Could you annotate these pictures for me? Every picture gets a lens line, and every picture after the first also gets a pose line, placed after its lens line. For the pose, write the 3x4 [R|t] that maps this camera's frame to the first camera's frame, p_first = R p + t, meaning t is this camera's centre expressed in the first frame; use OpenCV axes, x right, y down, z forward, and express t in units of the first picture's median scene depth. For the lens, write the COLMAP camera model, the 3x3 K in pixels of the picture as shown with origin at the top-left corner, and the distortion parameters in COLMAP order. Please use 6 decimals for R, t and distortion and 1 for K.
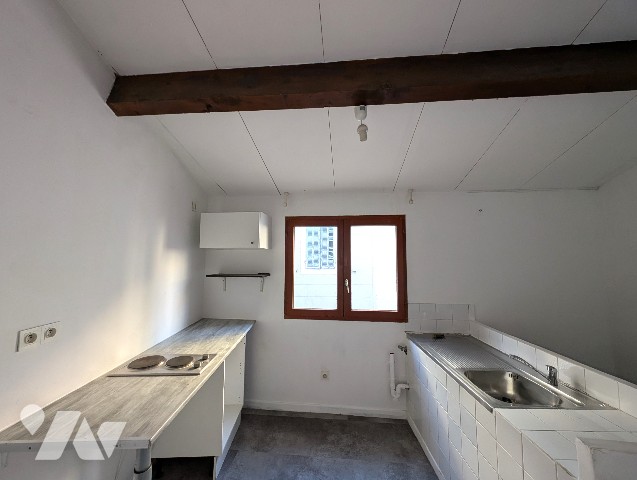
lens RADIAL K [[243.7, 0, 318.5], [0, 243.7, 240.0], [0, 0, 1]] dist [0.001000, -0.000157]
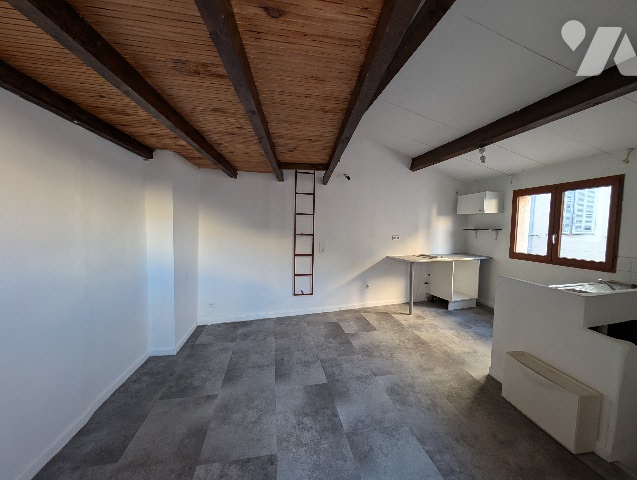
lens RADIAL K [[243.7, 0, 318.5], [0, 243.7, 240.0], [0, 0, 1]] dist [0.001000, -0.000157]
pose [[0.276517, 0.055728, -0.959392, 1.023636], [0.069766, 0.994519, 0.077876, 0.005608], [0.958473, -0.088467, 0.271114, -0.578438]]
